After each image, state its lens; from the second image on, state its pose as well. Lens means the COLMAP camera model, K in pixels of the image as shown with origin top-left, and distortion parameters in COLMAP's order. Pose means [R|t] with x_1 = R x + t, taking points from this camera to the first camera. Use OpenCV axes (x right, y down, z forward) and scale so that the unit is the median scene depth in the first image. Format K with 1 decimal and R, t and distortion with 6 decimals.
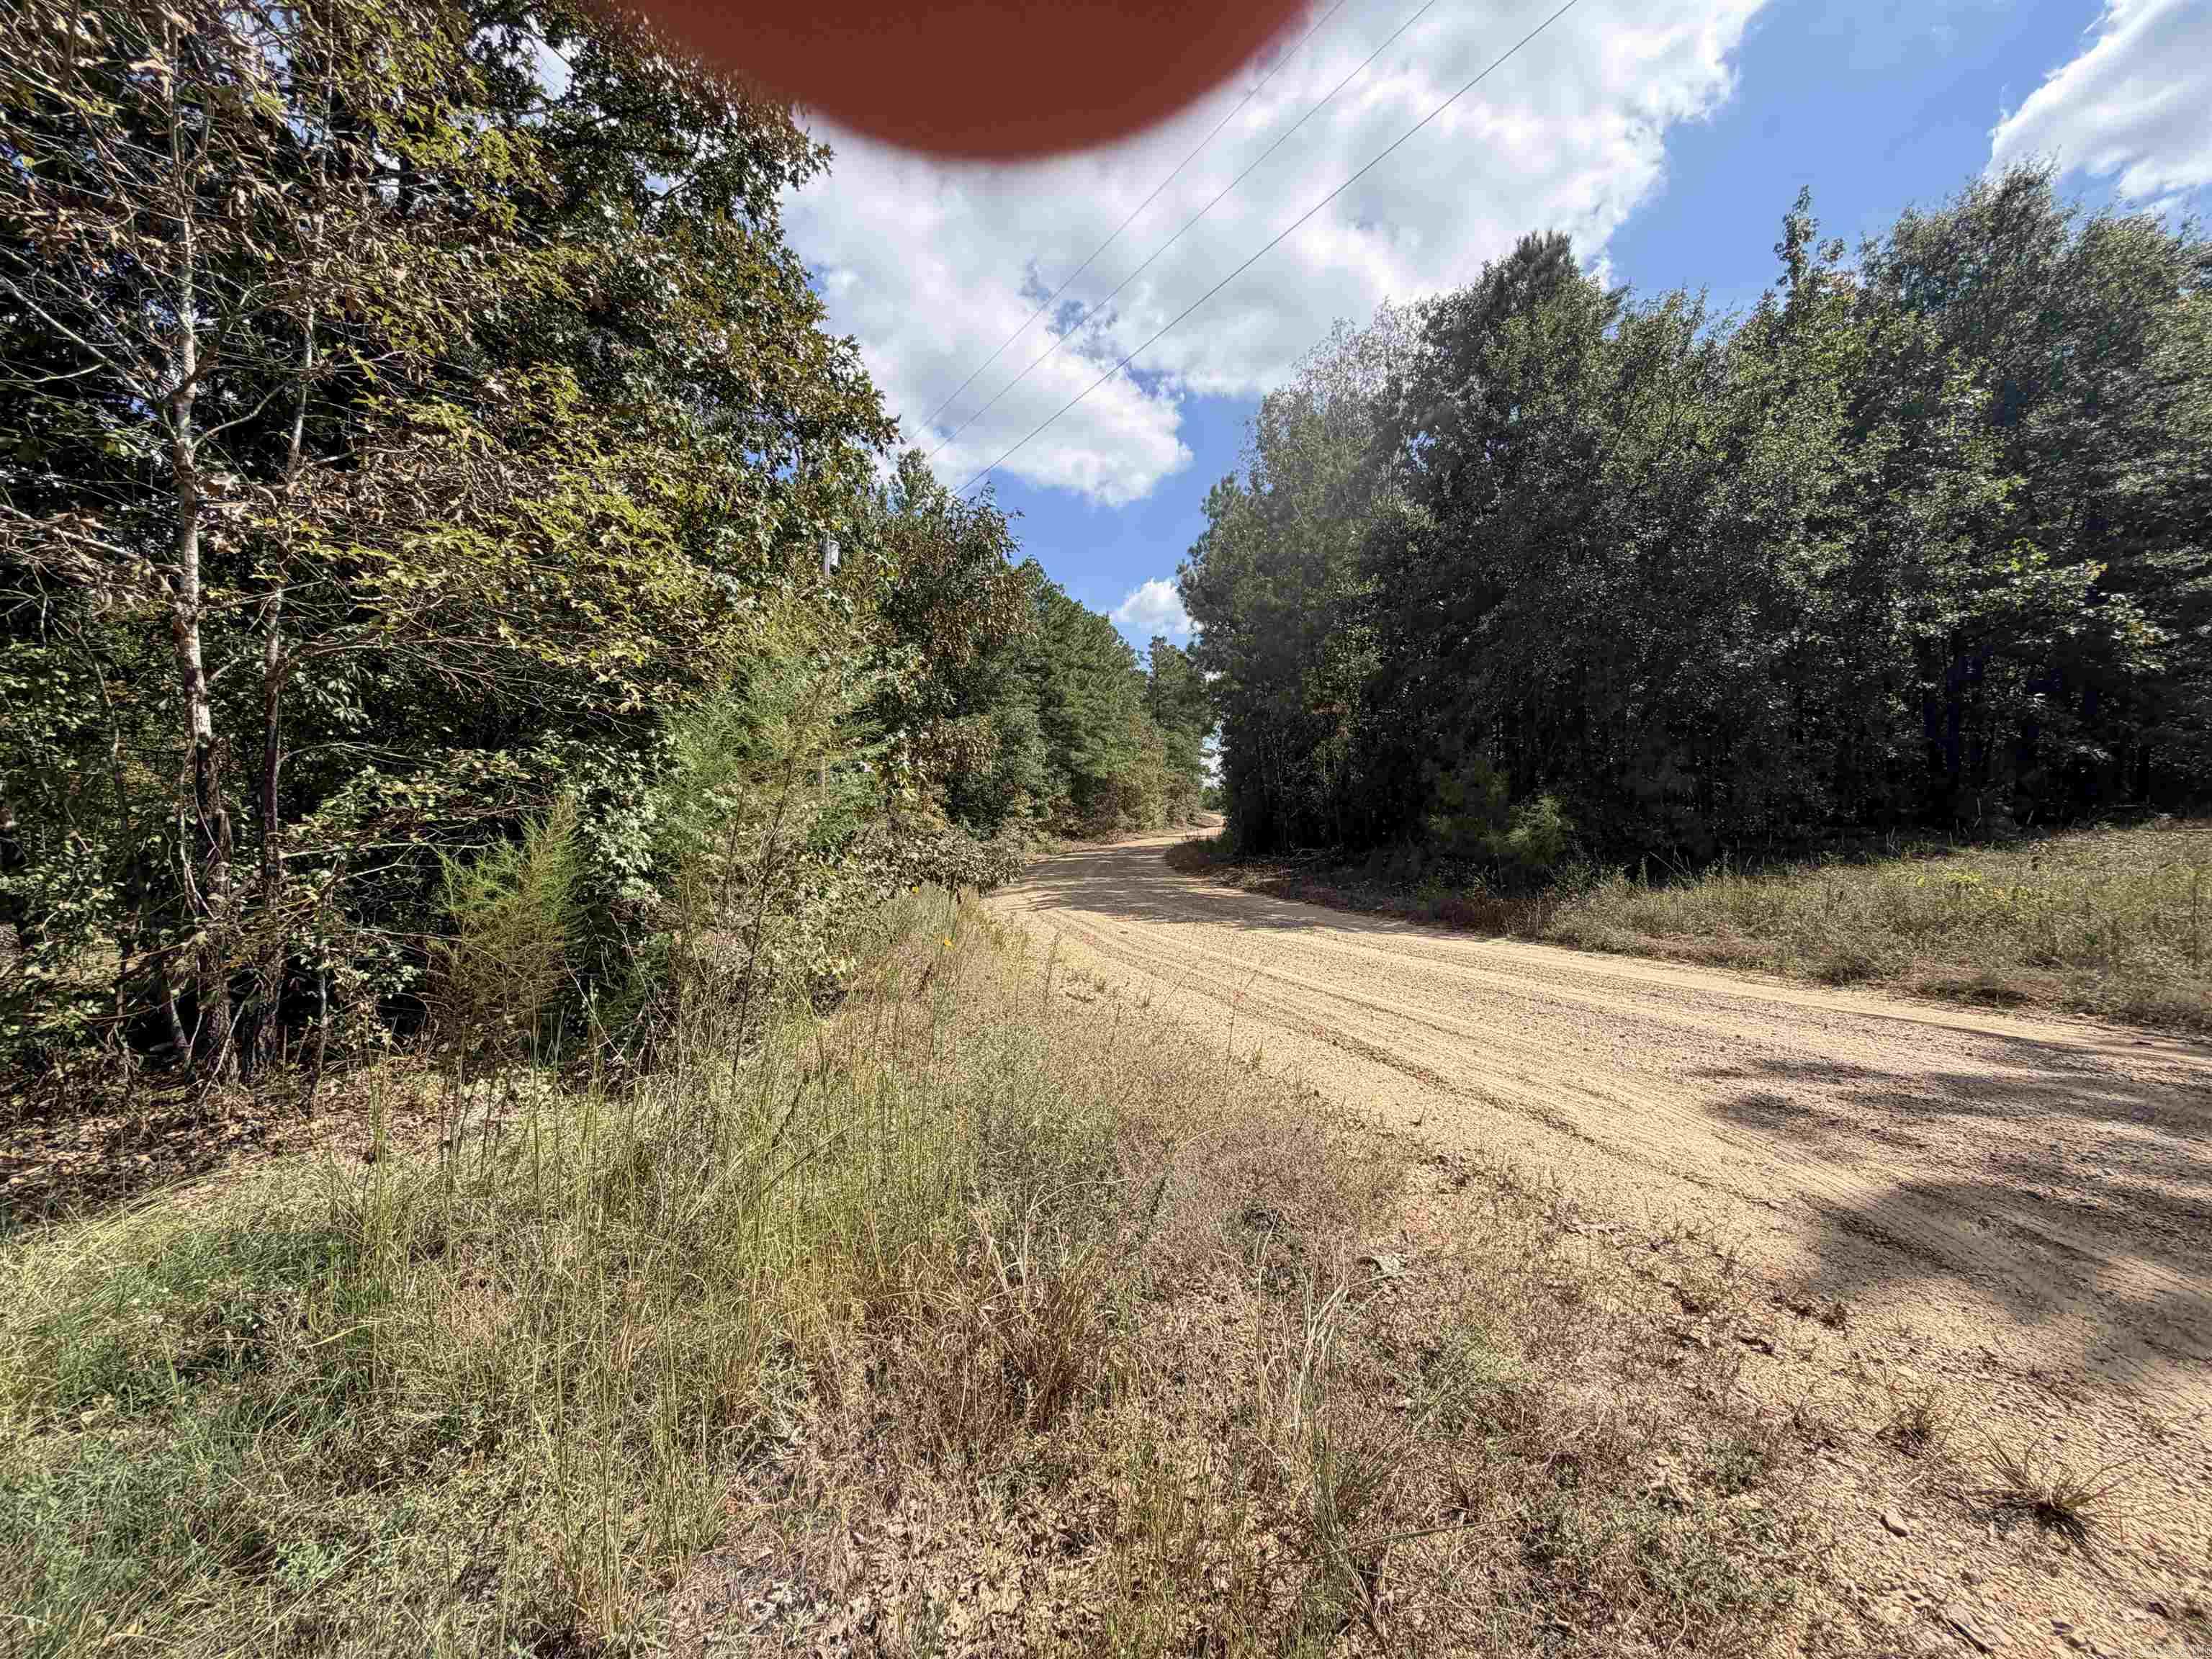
lens RADIAL K [[887.5, 0, 1098.1], [0, 887.5, 820.9], [0, 0, 1]] dist [-0.004659, 0.000327]
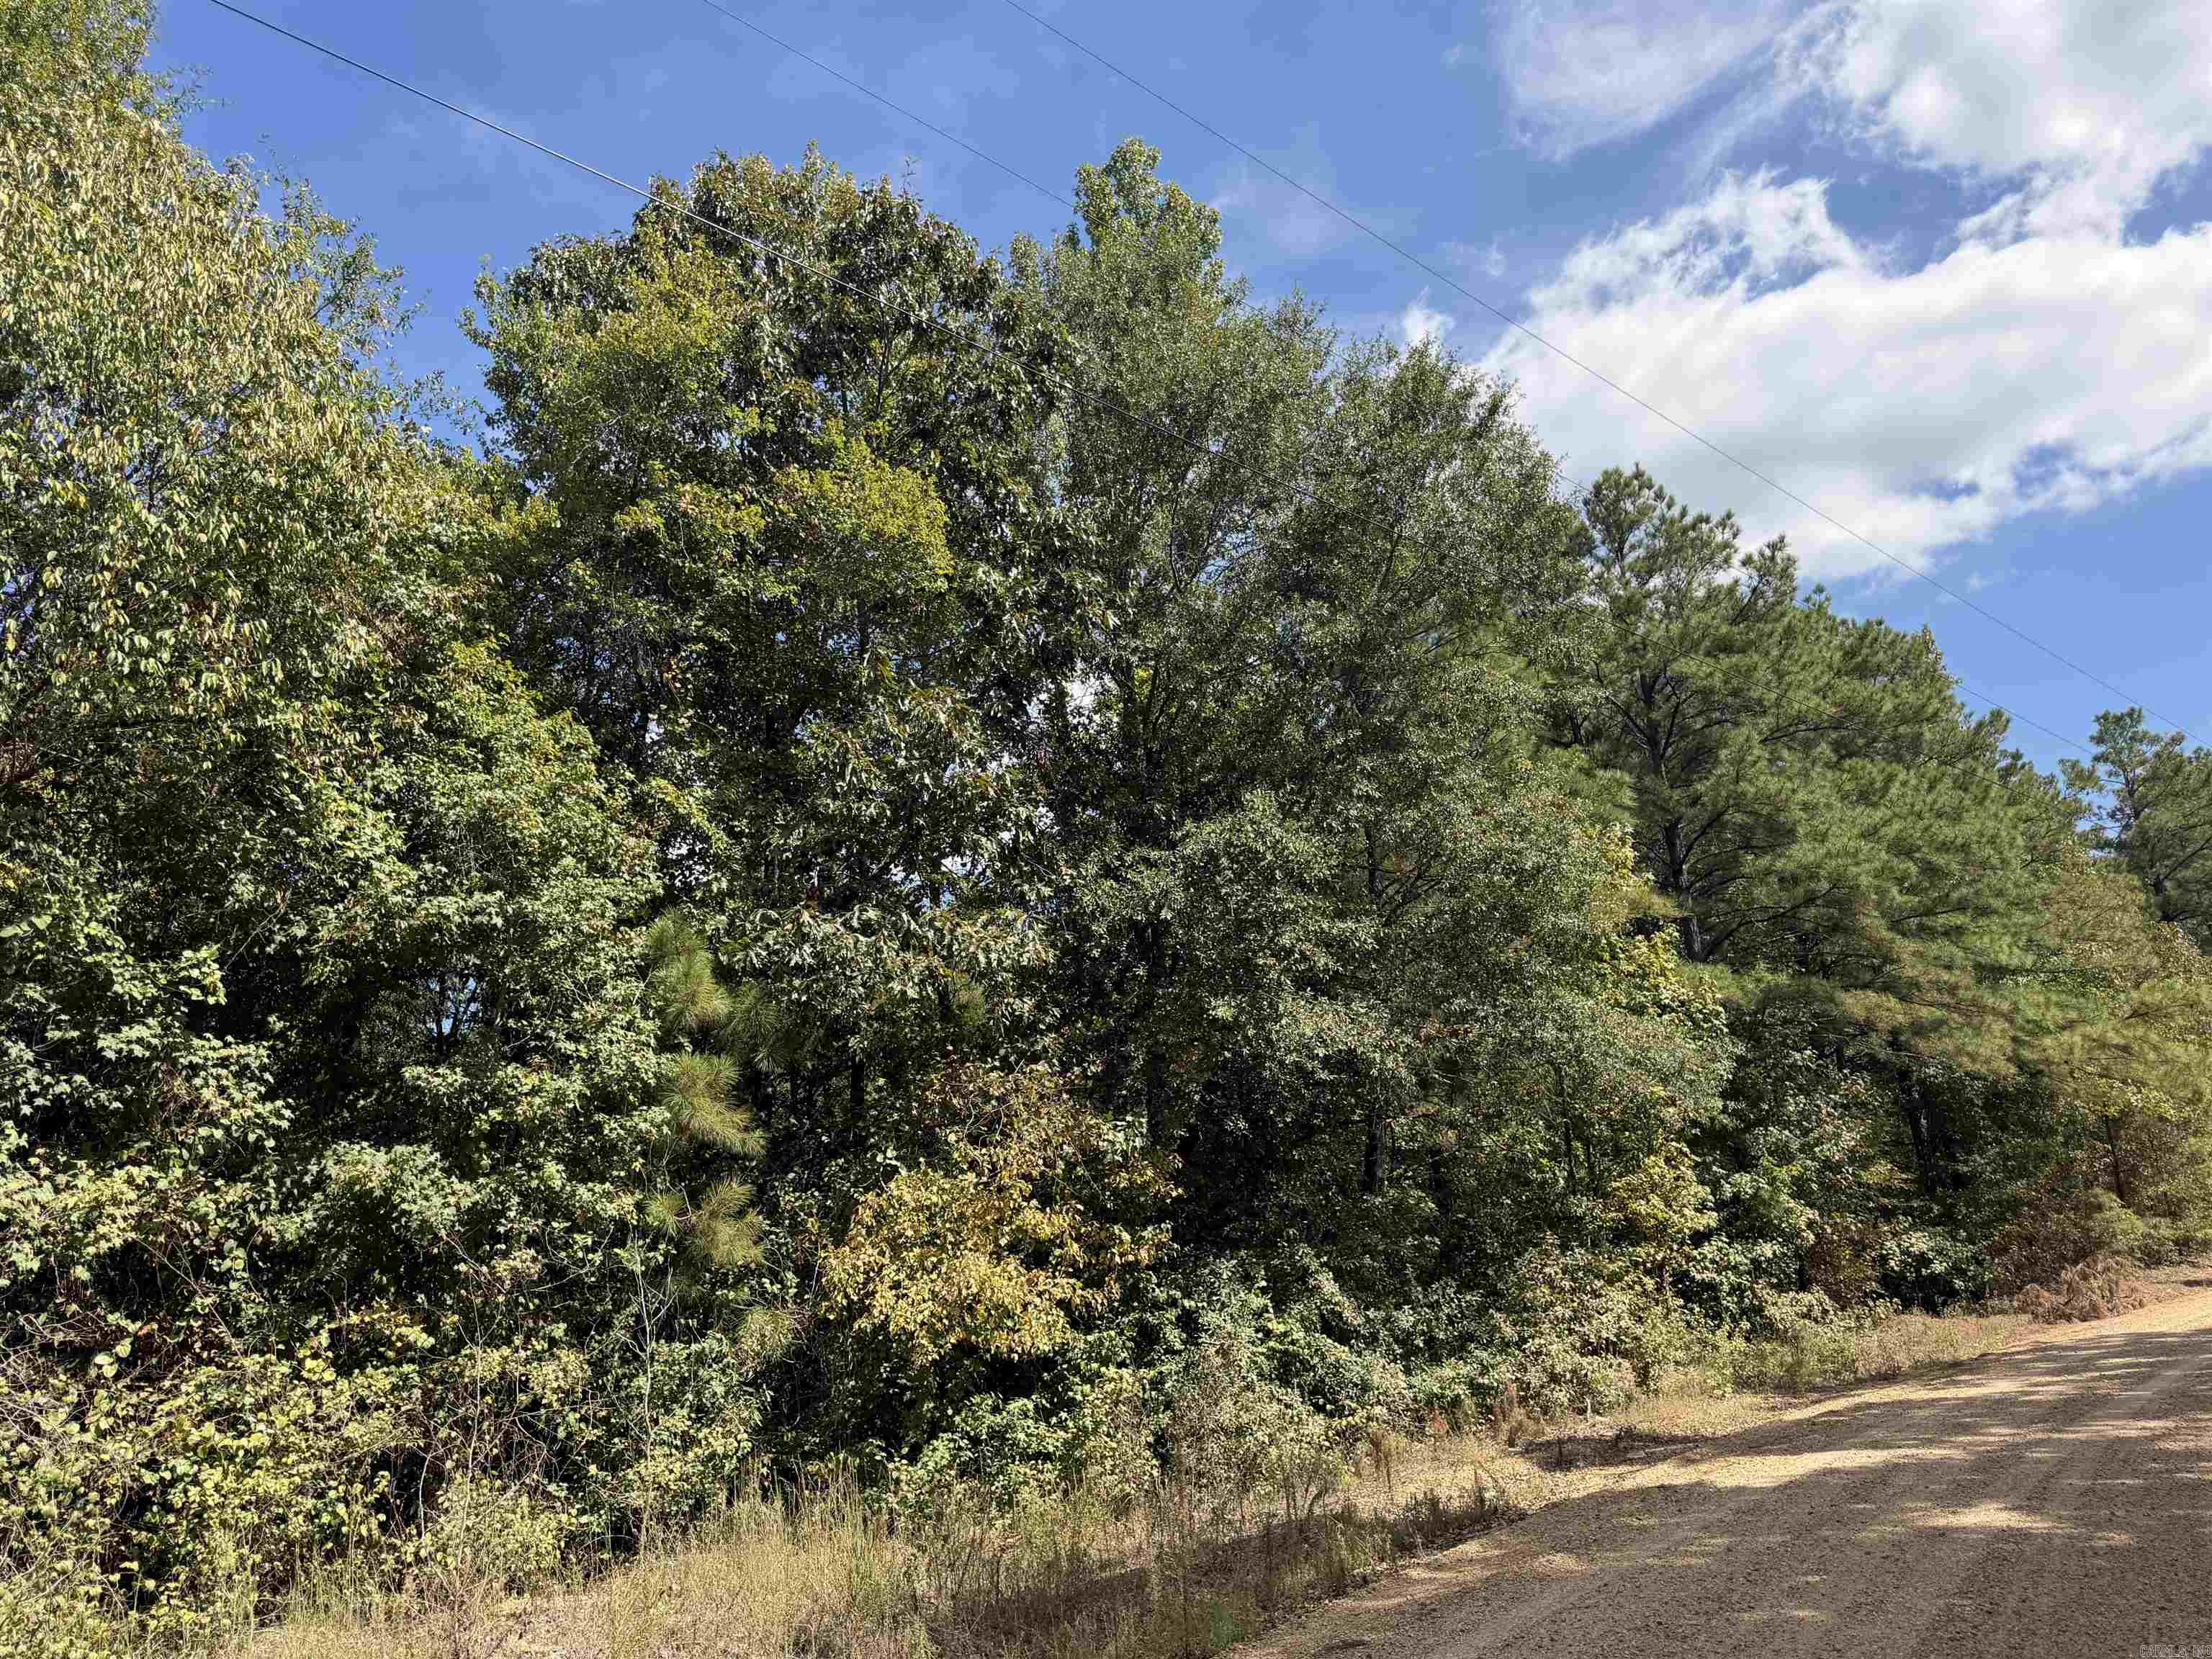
lens RADIAL K [[1554.9, 0, 1098.2], [0, 1554.9, 823.6], [0, 0, 1]] dist [0.042527, -0.038176]
pose [[0.849809, -0.202483, -0.486647, 0.091427], [0.062740, 0.955564, -0.288029, 0.000408], [0.523343, 0.214237, 0.824751, 1.764378]]
